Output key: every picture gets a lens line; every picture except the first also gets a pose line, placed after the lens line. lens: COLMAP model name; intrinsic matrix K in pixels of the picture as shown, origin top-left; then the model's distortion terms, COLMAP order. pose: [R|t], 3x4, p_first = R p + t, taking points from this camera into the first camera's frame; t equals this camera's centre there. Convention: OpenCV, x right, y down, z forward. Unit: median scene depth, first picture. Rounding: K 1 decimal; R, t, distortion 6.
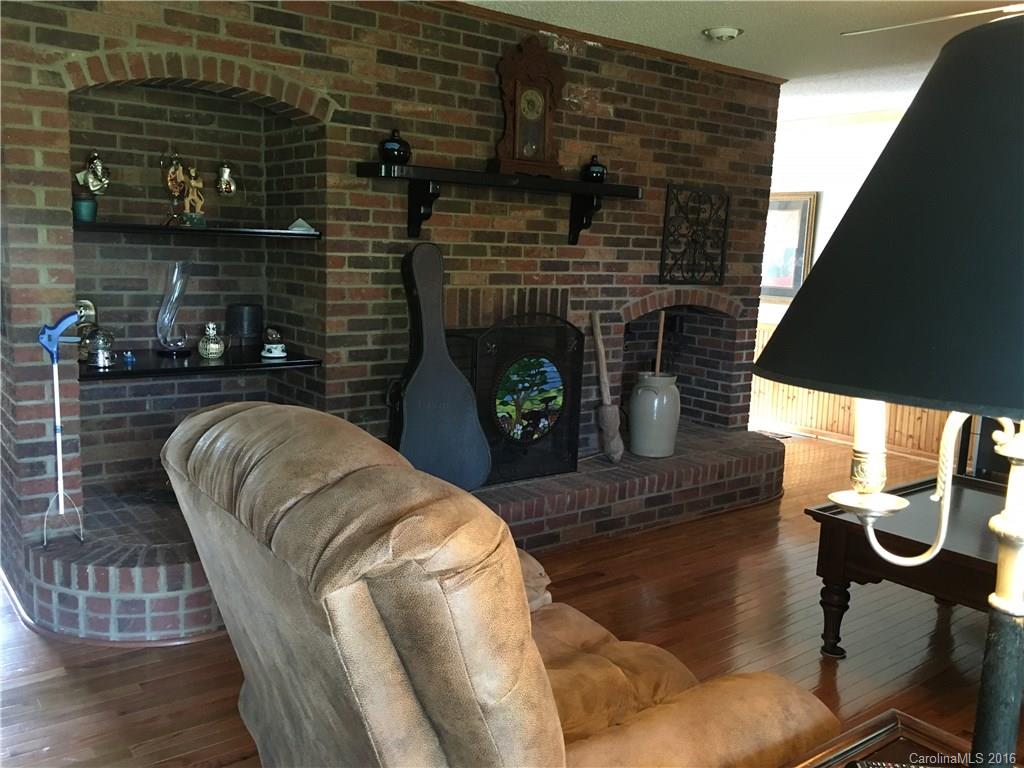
lens RADIAL K [[869.0, 0, 510.7], [0, 869.0, 385.7], [0, 0, 1]] dist [0.065248, -0.102047]
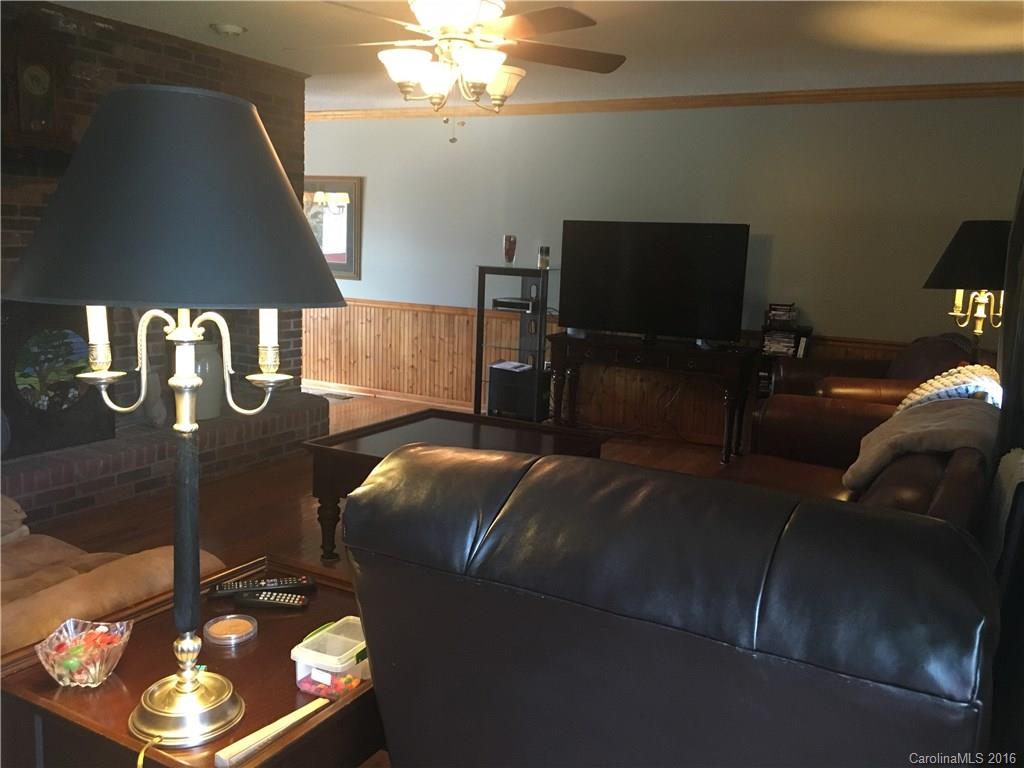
lens RADIAL K [[869.0, 0, 518.0], [0, 869.0, 384.2], [0, 0, 1]] dist [0.065248, -0.102047]
pose [[0.908455, -0.062677, 0.413257, 0.087923], [0.054095, 0.998008, 0.032449, 0.027644], [-0.414468, -0.007123, 0.910036, -0.158898]]
